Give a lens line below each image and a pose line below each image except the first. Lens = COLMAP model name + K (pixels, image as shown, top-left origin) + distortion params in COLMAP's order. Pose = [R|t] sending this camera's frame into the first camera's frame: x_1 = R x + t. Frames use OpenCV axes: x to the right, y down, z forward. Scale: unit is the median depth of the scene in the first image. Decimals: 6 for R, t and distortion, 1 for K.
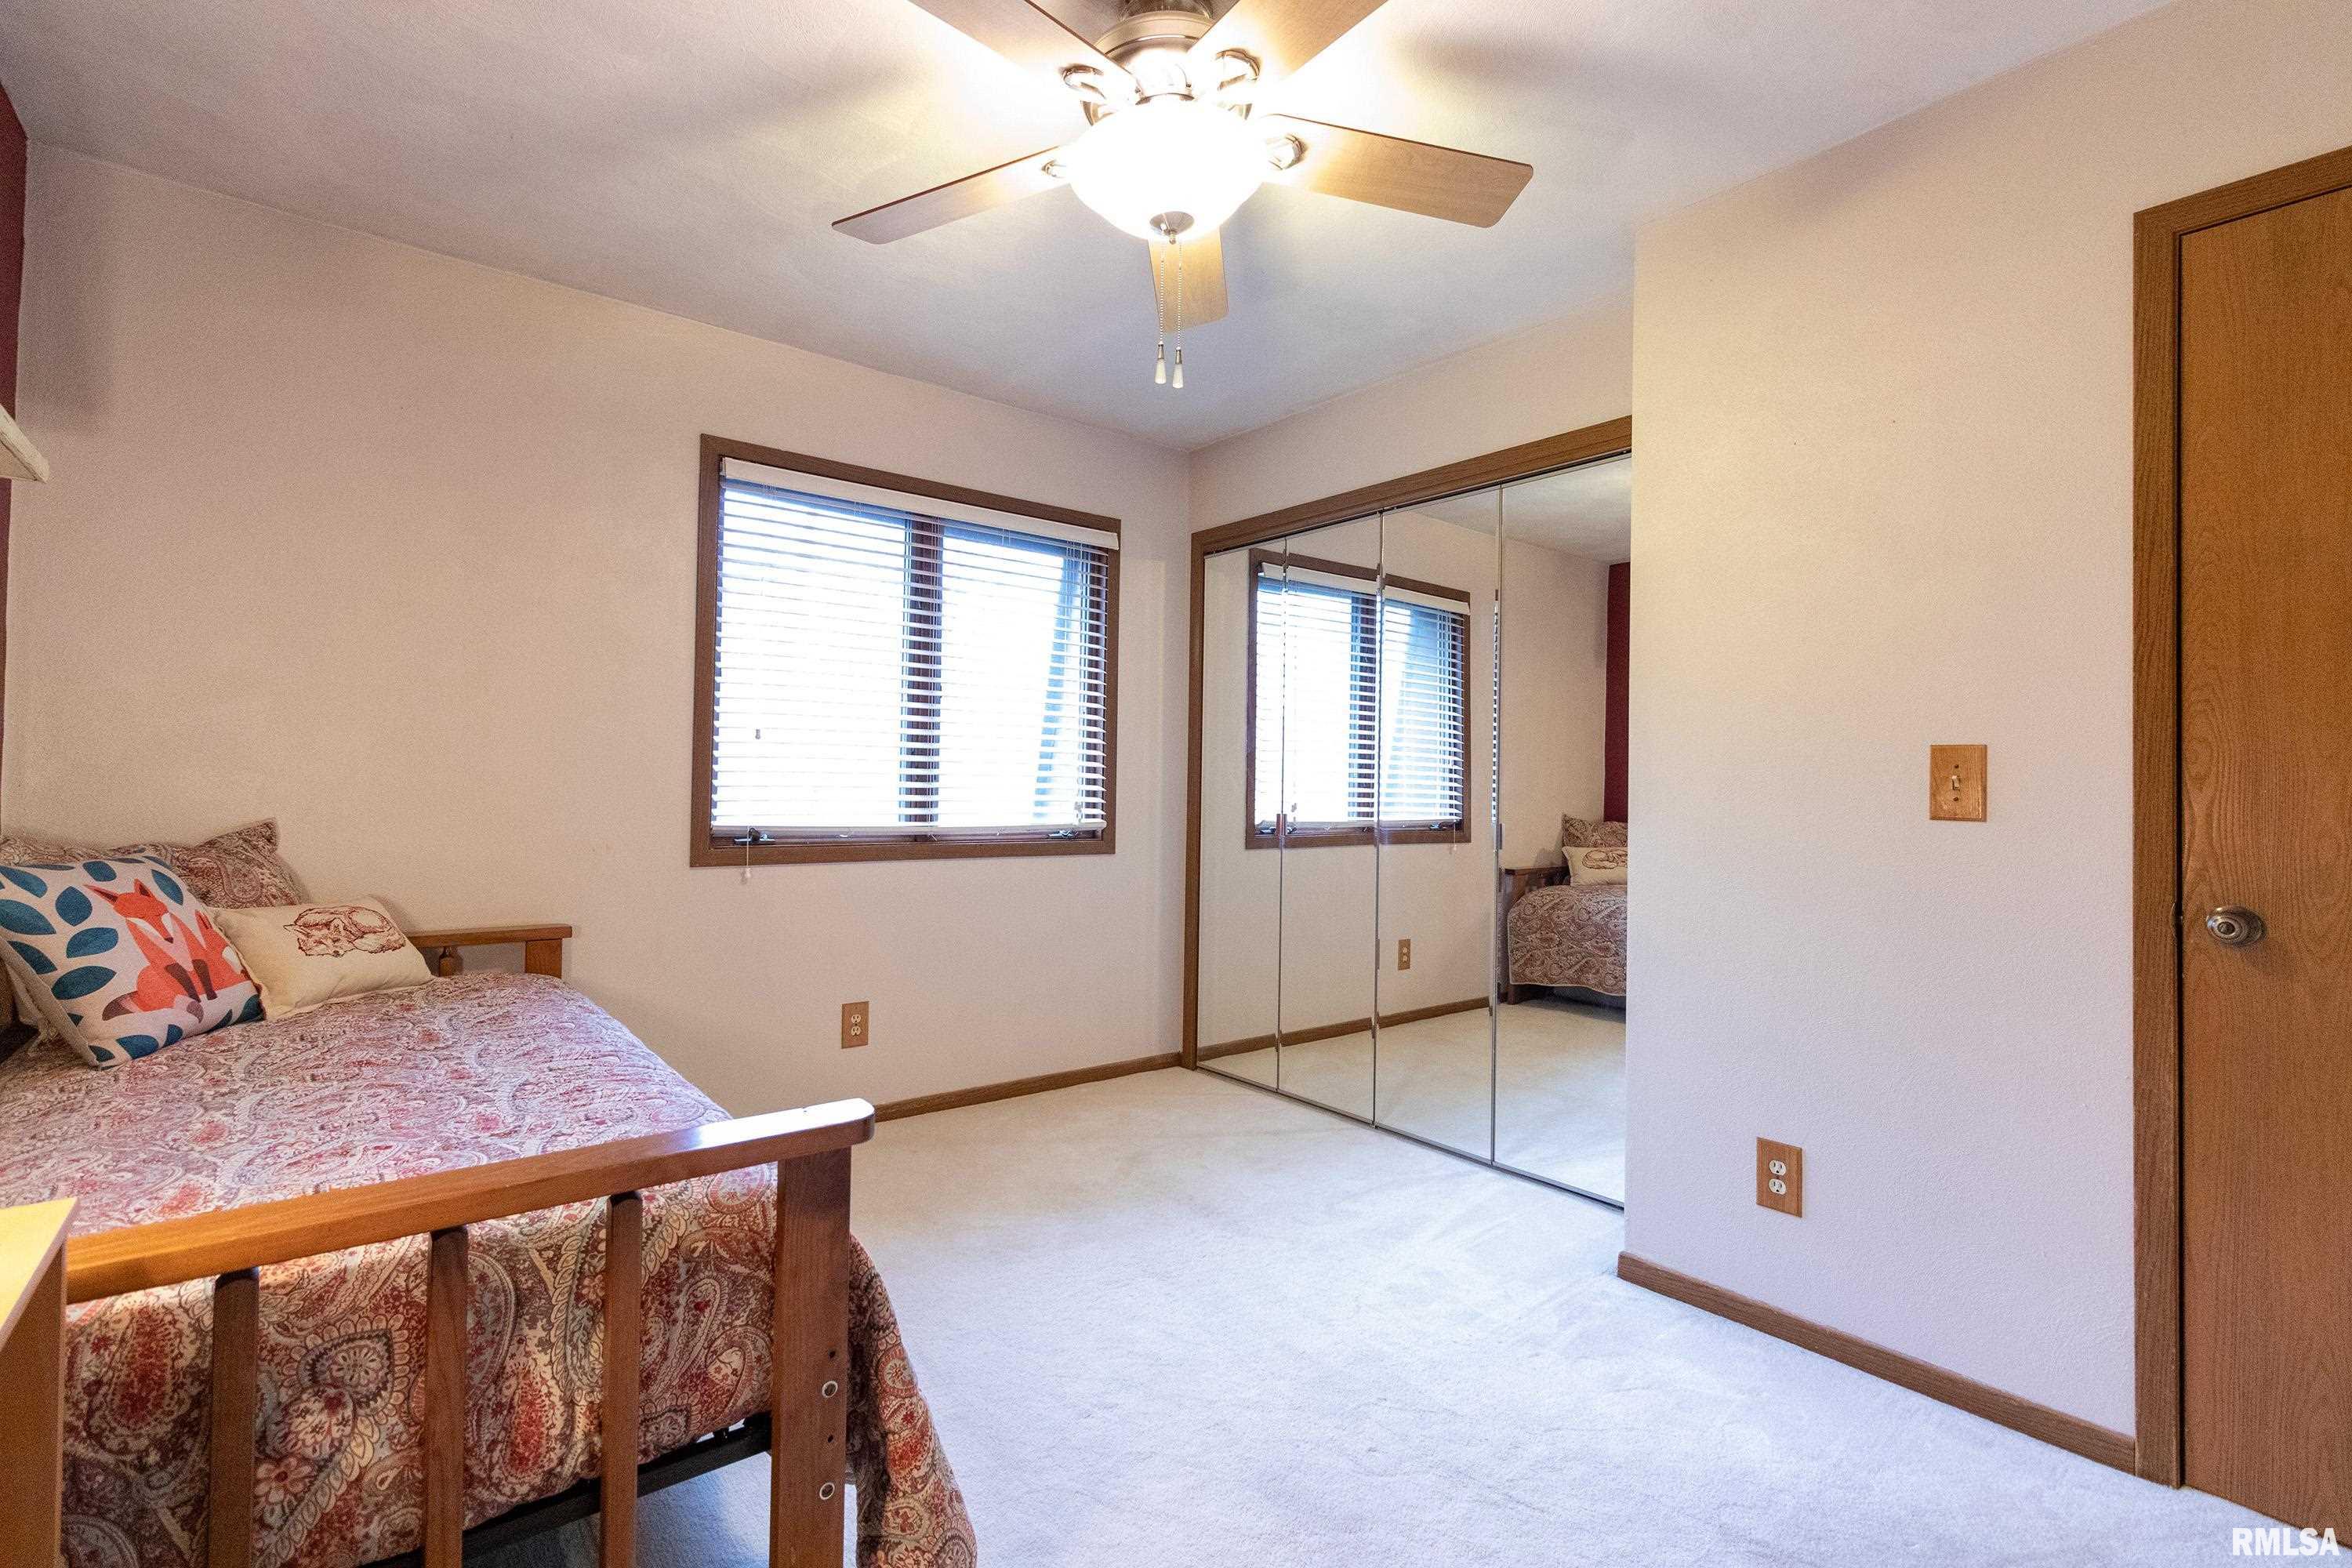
lens RADIAL K [[1087.4, 0, 1192.0], [0, 1087.4, 771.4], [0, 0, 1]] dist [0.001659, 0.000731]
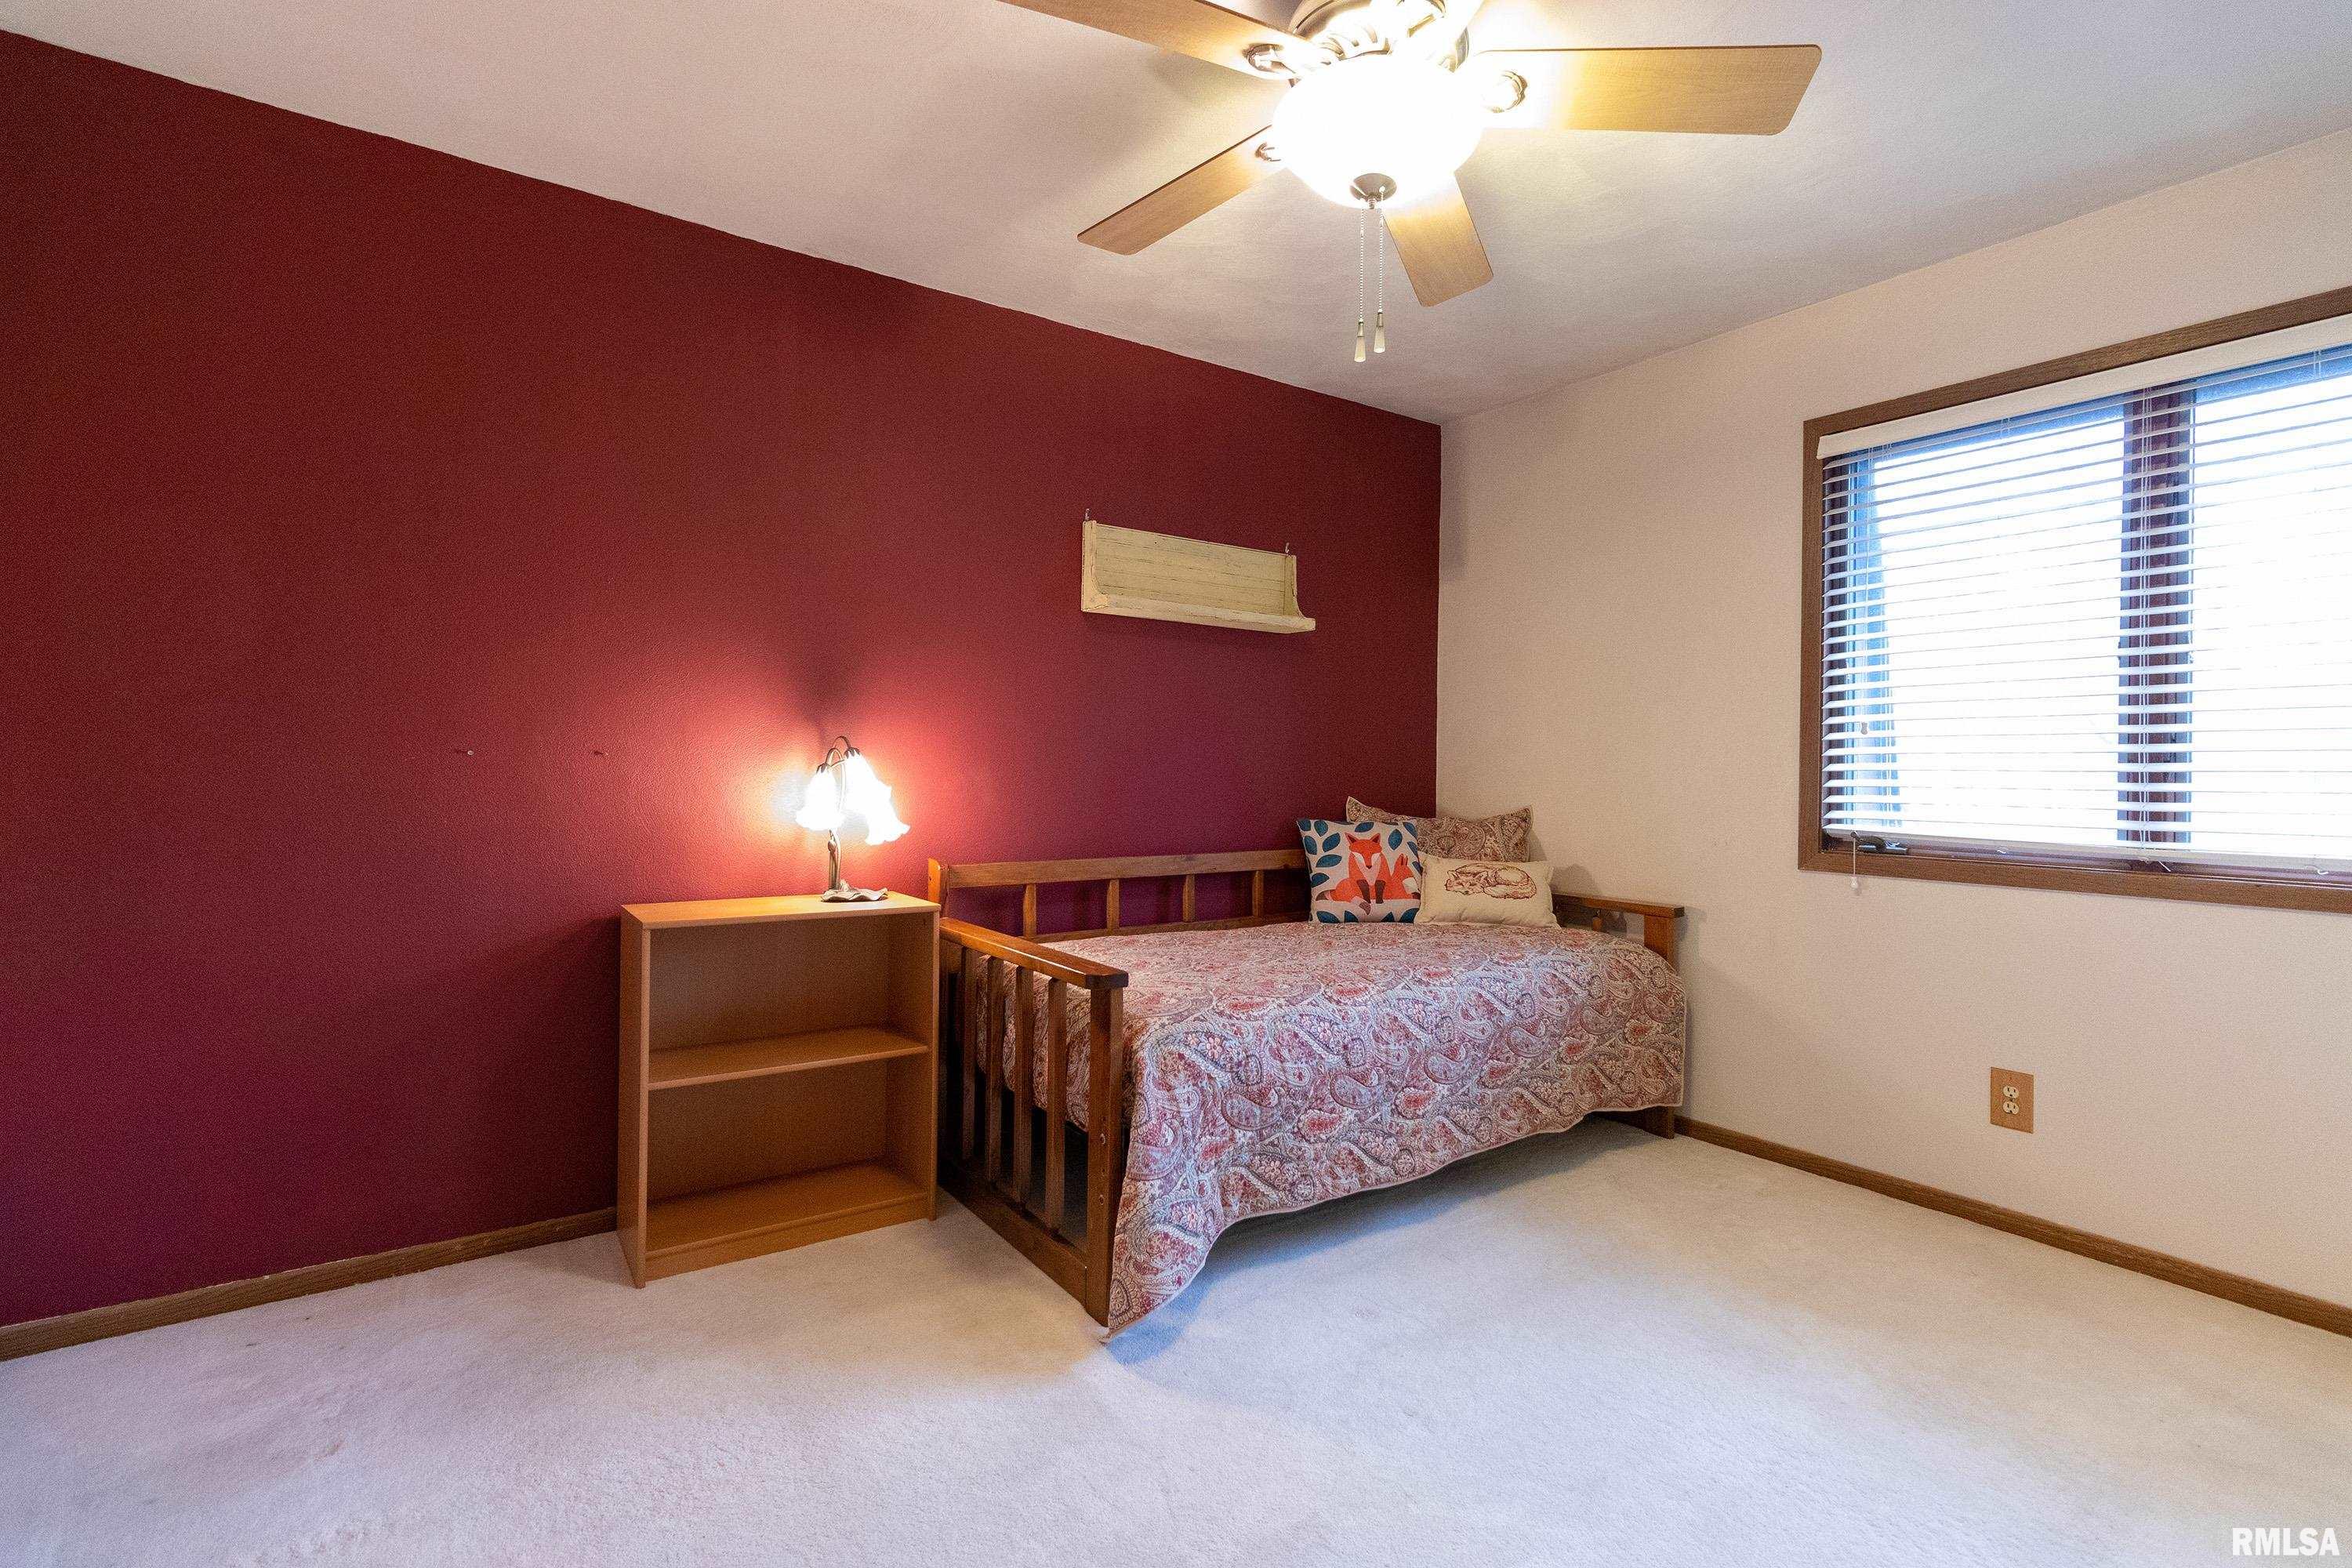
lens RADIAL K [[1087.4, 0, 1192.0], [0, 1087.4, 771.4], [0, 0, 1]] dist [0.001659, 0.000731]
pose [[-0.080382, -0.015439, -0.996645, 0.681793], [-0.000372, 0.999880, -0.015459, 0.019256], [0.996764, -0.000872, -0.080378, 0.661908]]
